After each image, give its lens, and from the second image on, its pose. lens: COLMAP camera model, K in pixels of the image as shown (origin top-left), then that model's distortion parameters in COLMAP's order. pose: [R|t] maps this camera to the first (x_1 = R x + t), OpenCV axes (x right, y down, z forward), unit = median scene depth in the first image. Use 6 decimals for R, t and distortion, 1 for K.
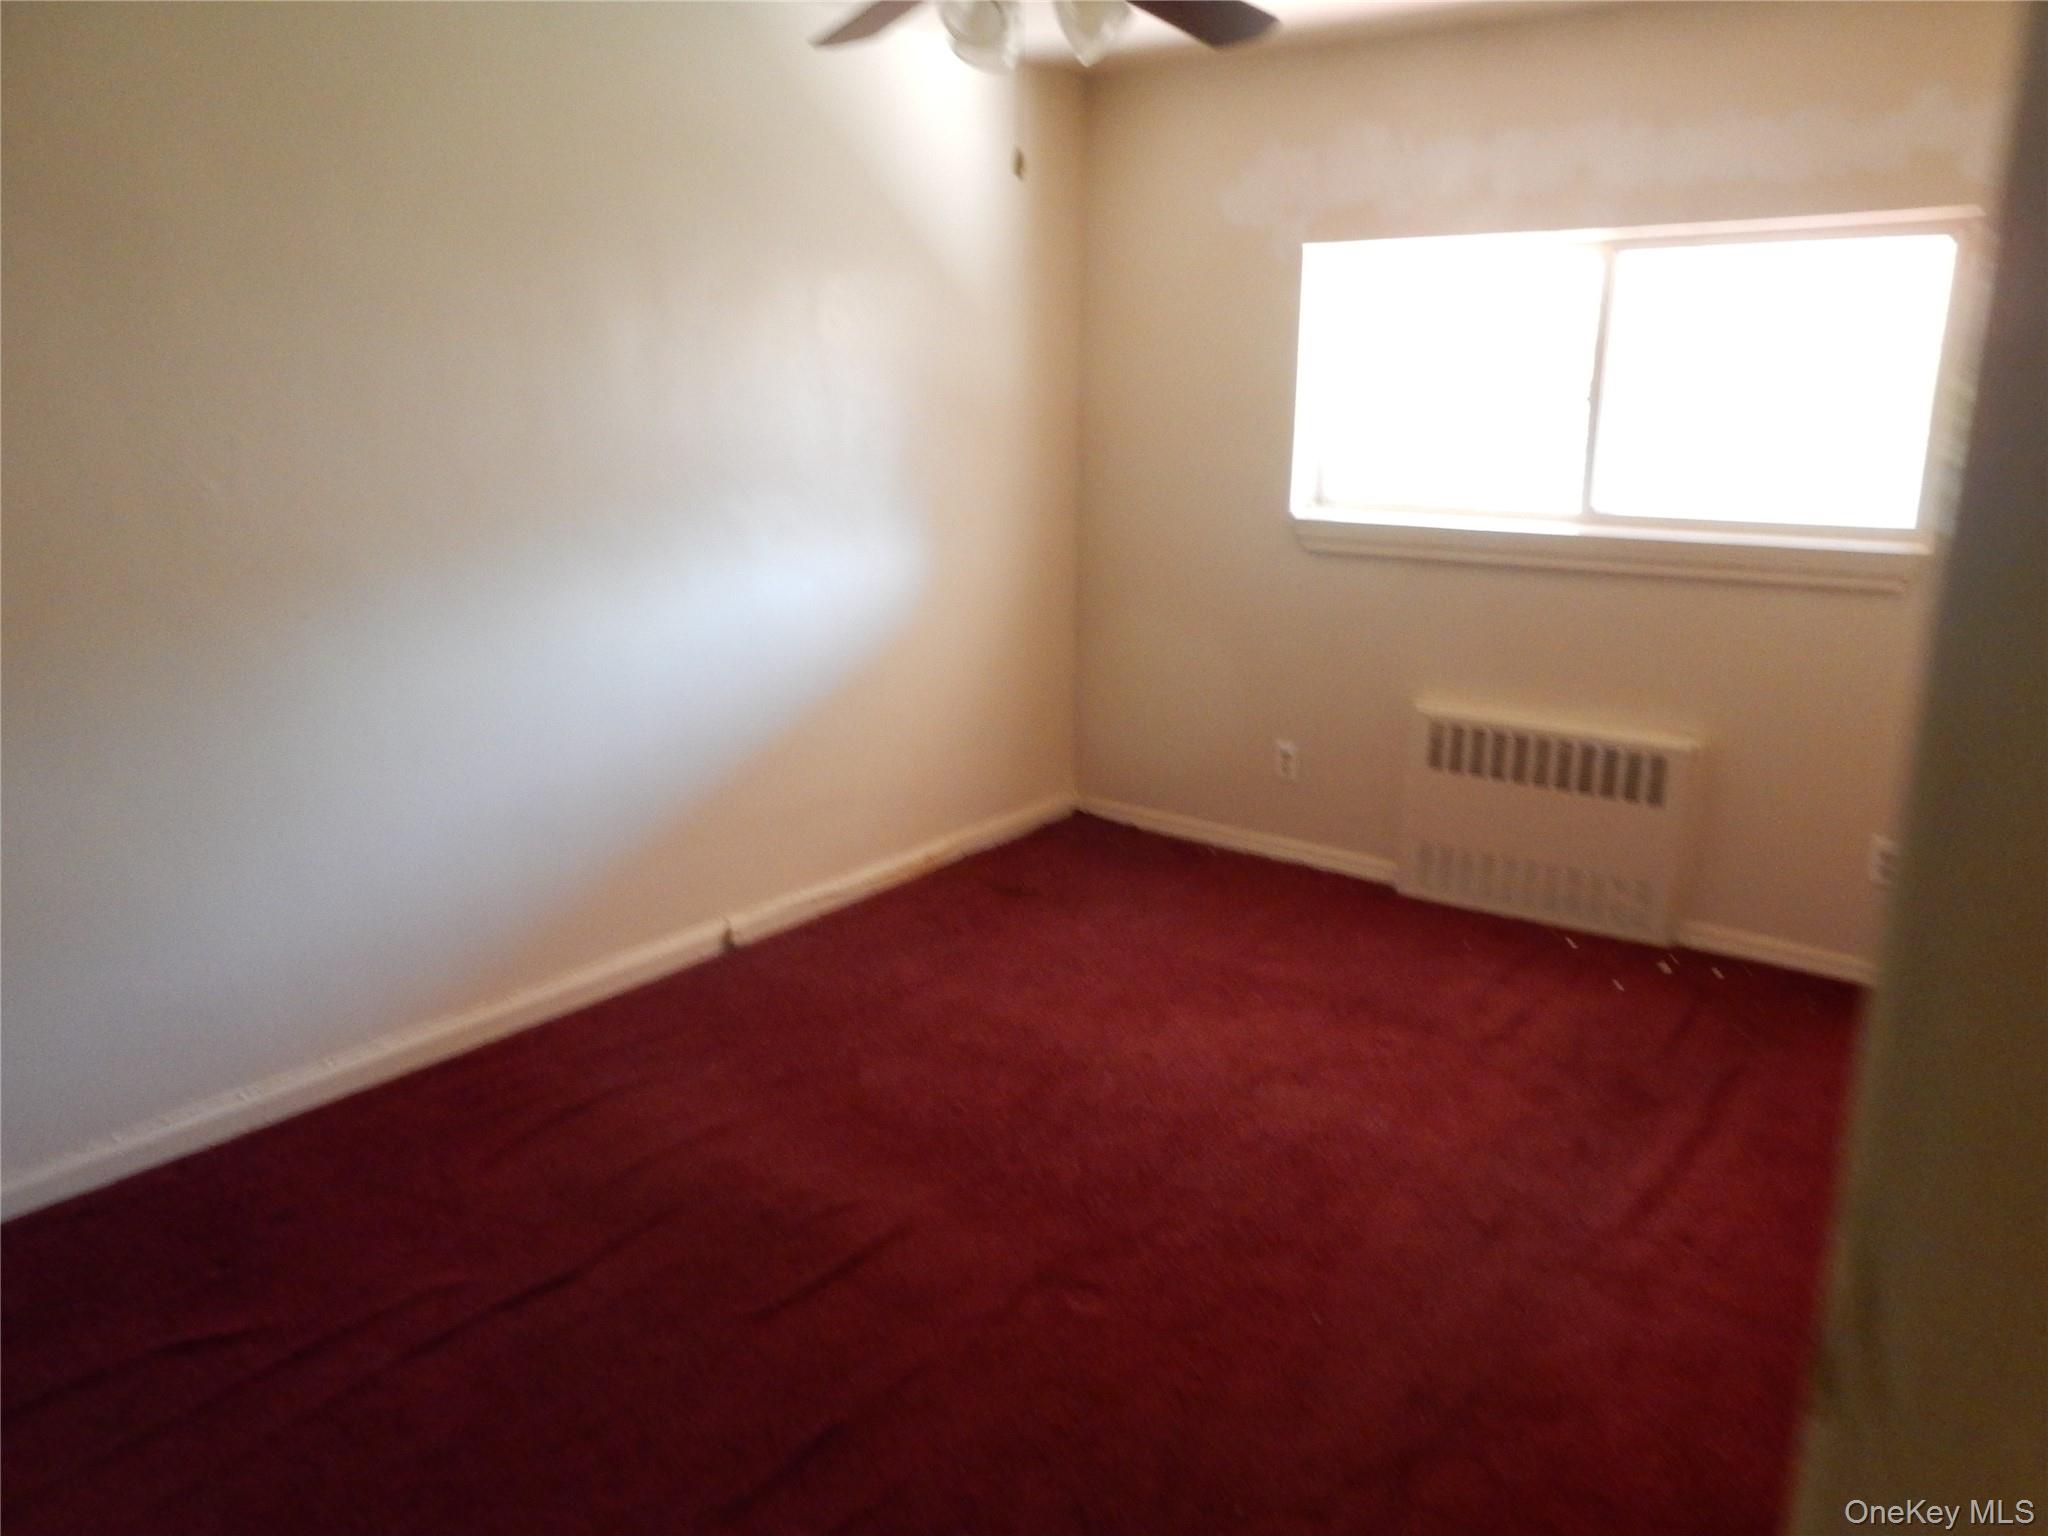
lens RADIAL K [[1494.5, 0, 1028.2], [0, 1494.5, 777.2], [0, 0, 1]] dist [-0.006925, -0.009363]
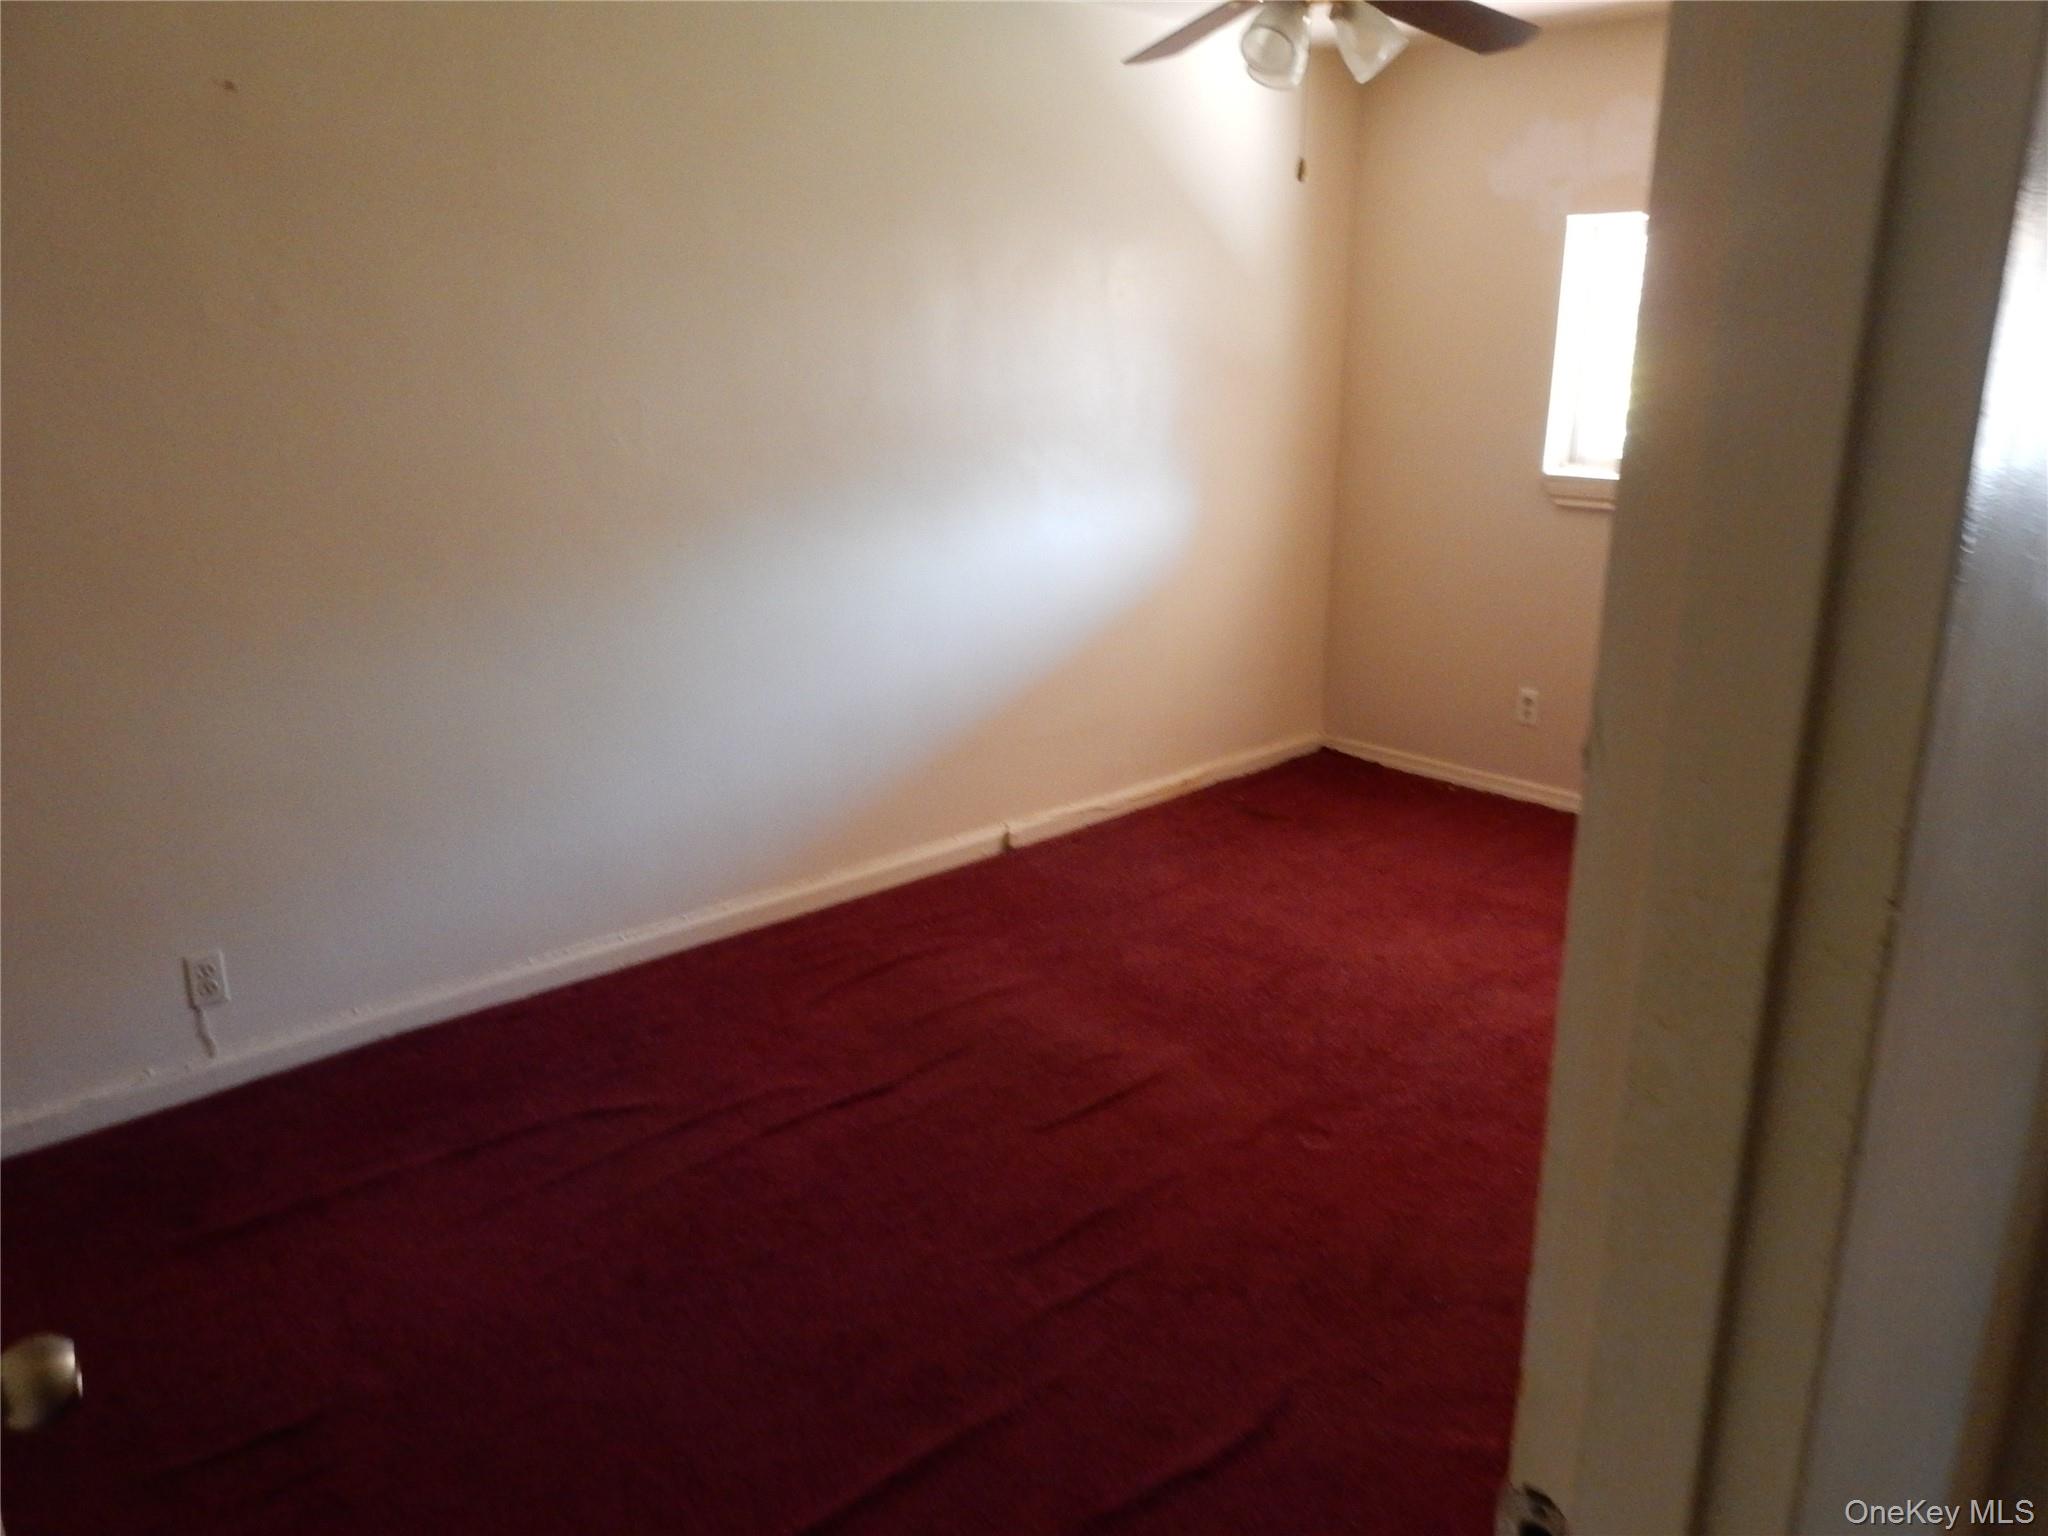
lens RADIAL K [[1494.5, 0, 1008.4], [0, 1494.5, 758.7], [0, 0, 1]] dist [-0.006925, -0.009363]
pose [[0.983926, 0.043204, -0.173273, -0.006537], [-0.040086, 0.998966, 0.021458, 0.026426], [0.174021, -0.014168, 0.984640, -0.151881]]
